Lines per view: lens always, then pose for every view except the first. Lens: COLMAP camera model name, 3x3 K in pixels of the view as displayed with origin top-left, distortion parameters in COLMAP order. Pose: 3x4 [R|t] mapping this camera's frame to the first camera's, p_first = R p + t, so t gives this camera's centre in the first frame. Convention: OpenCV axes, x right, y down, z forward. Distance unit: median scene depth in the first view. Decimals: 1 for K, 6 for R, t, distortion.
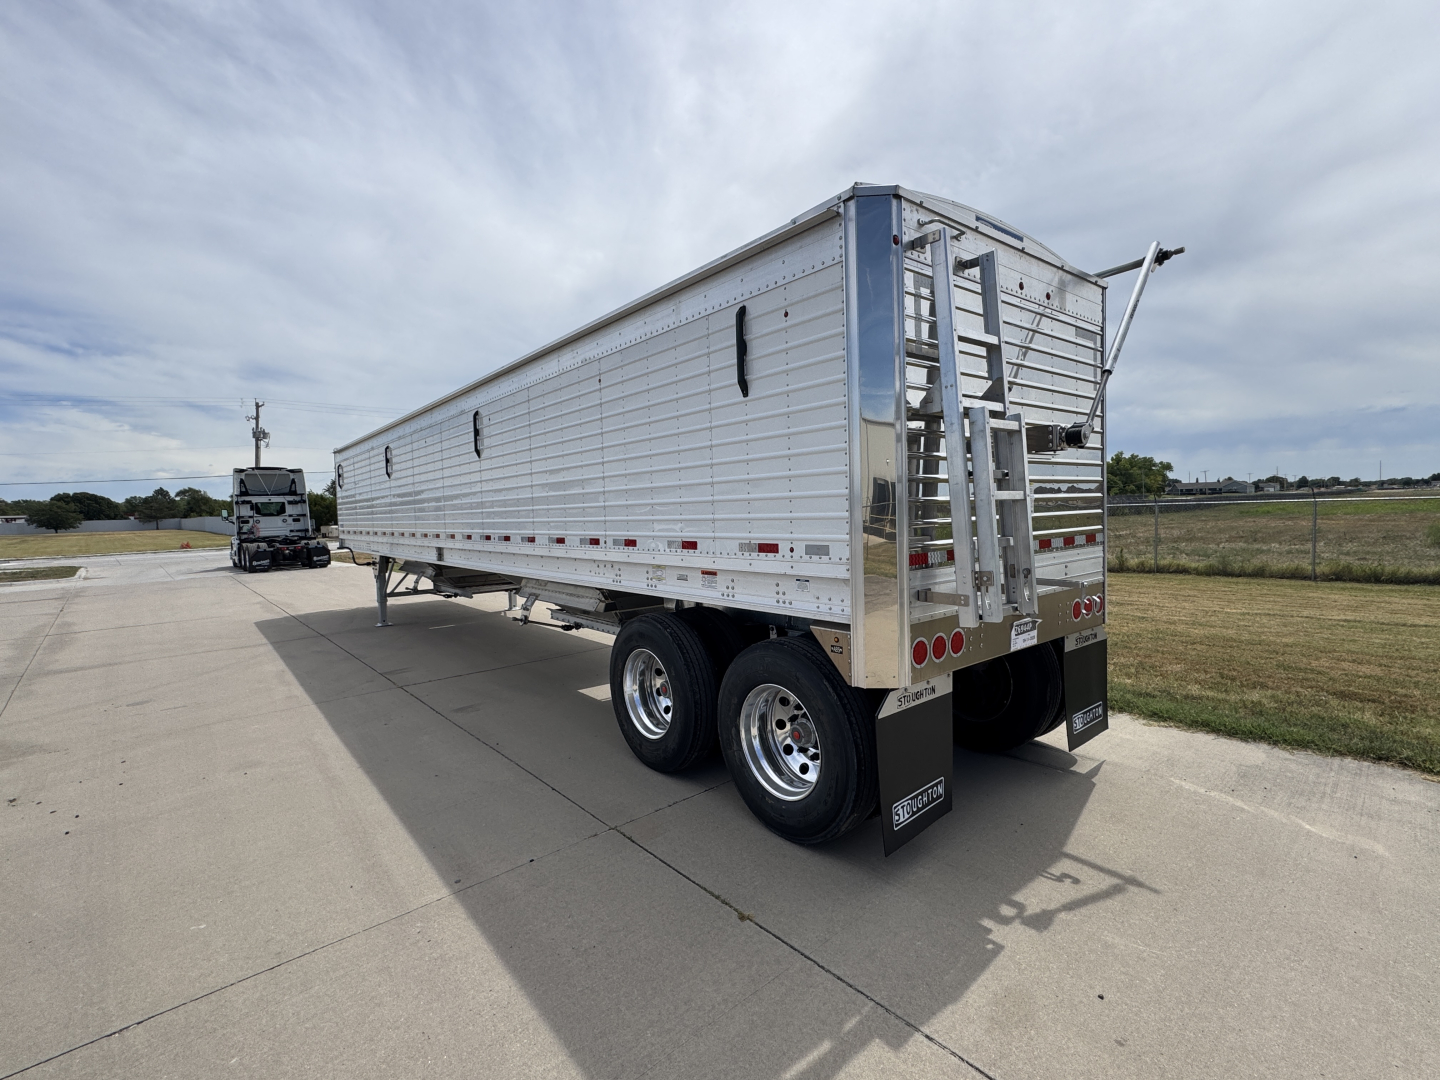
lens RADIAL K [[676.3, 0, 720.0], [0, 676.3, 540.0], [0, 0, 1]] dist [-0.004850, -0.000273]
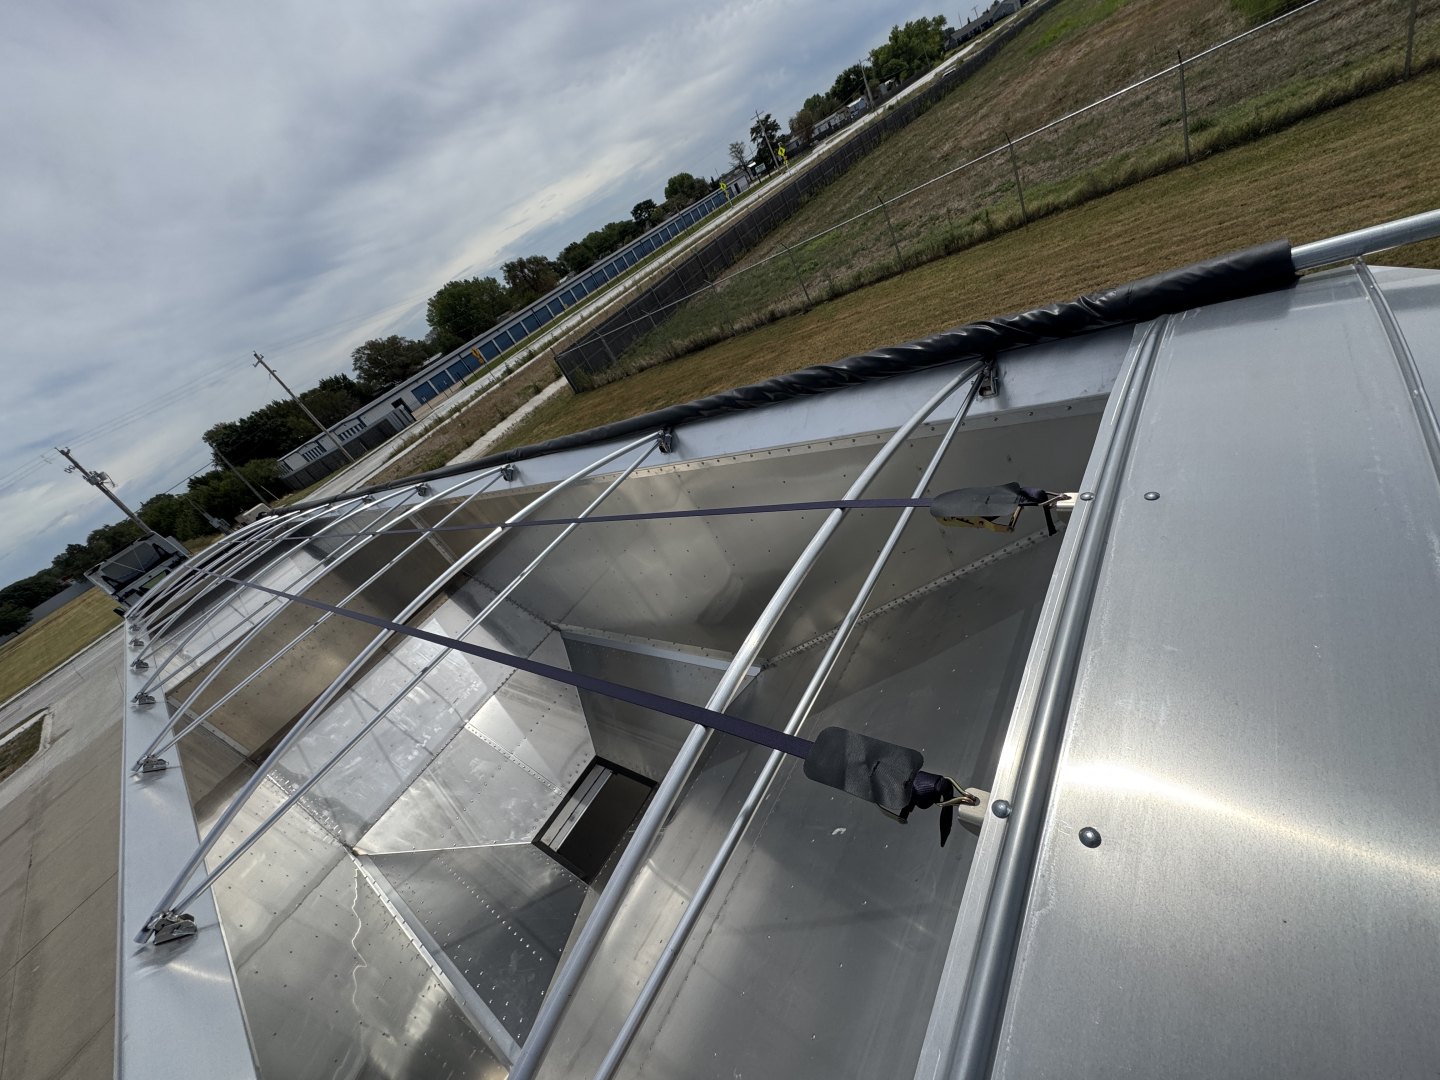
lens RADIAL K [[573.2, 0, 721.1], [0, 573.2, 541.7], [0, 0, 1]] dist [-0.004128, 0.000571]
pose [[0.872794, -0.488088, 0.001039, 0.062108], [0.438818, 0.785617, 0.436170, -0.145768], [-0.213706, -0.380230, 0.899864, 0.220286]]
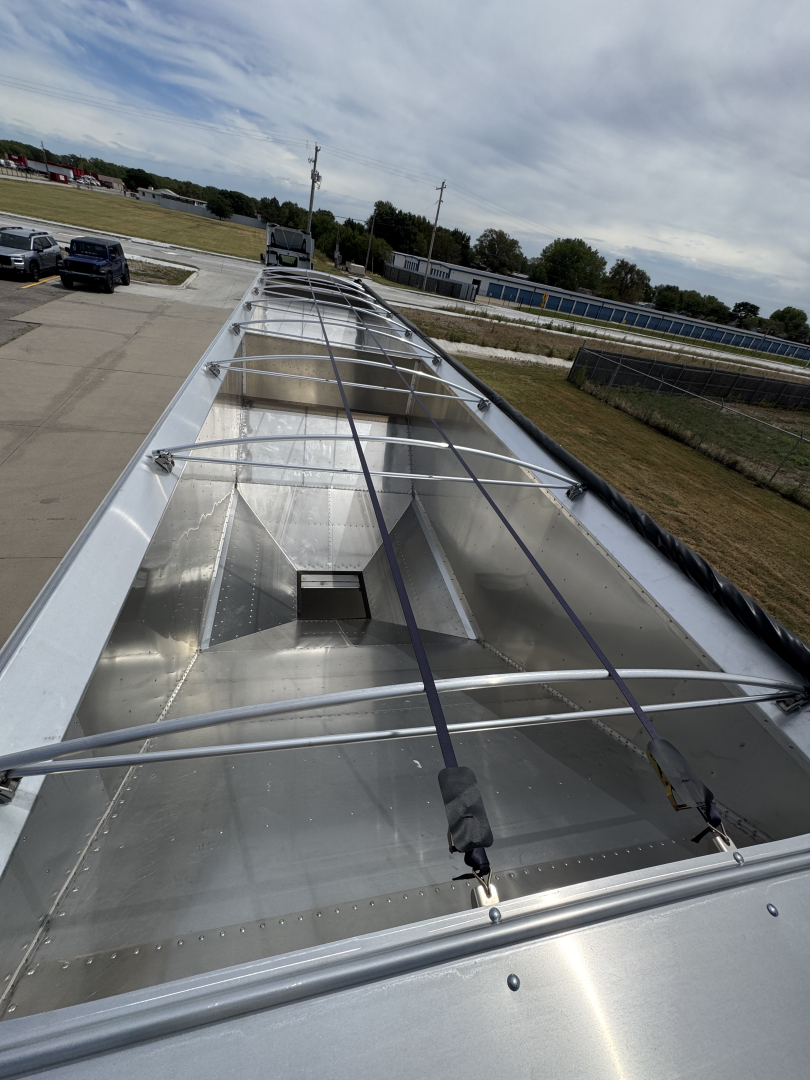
lens RADIAL K [[429.9, 0, 405.0], [0, 429.9, 540.0], [0, 0, 1]] dist [-0.004128, 0.000571]
pose [[0.867767, 0.419429, -0.266570, 0.057327], [-0.231024, 0.815361, 0.530862, -0.159822], [0.440010, -0.399081, 0.804441, 0.219490]]
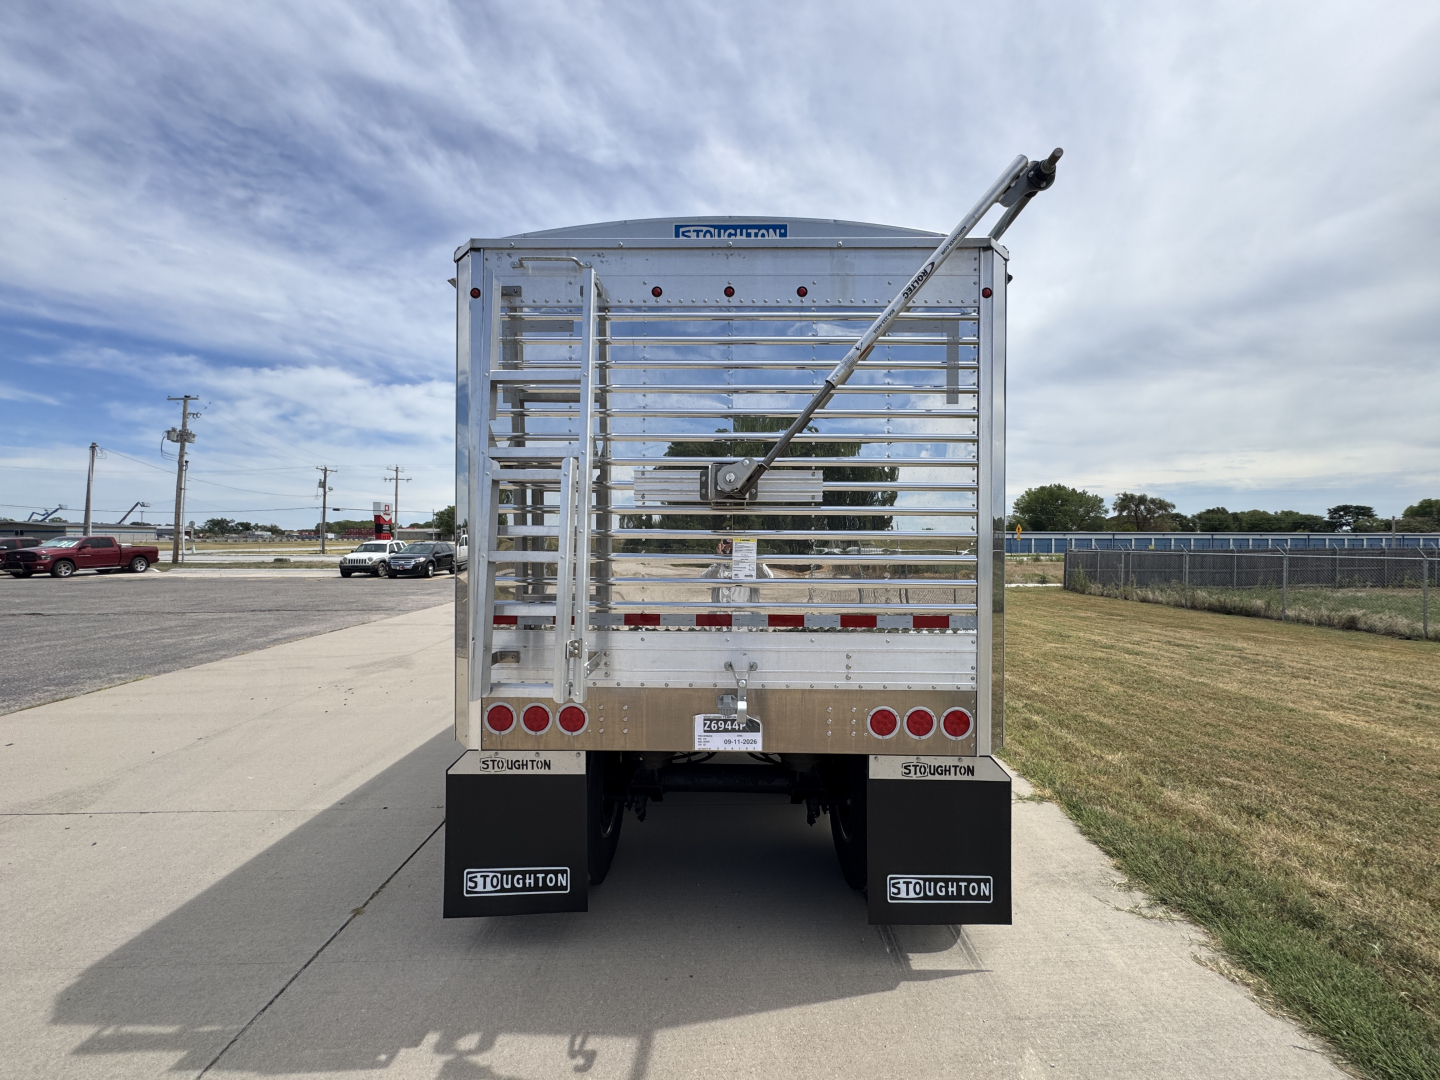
lens RADIAL K [[579.4, 0, 720.0], [0, 579.4, 540.0], [0, 0, 1]] dist [-0.000731, -0.000192]
pose [[0.761547, 0.035158, -0.647156, 0.201463], [-0.058316, 0.998194, -0.014396, -0.016807], [0.645481, 0.048703, 0.762222, 0.110575]]
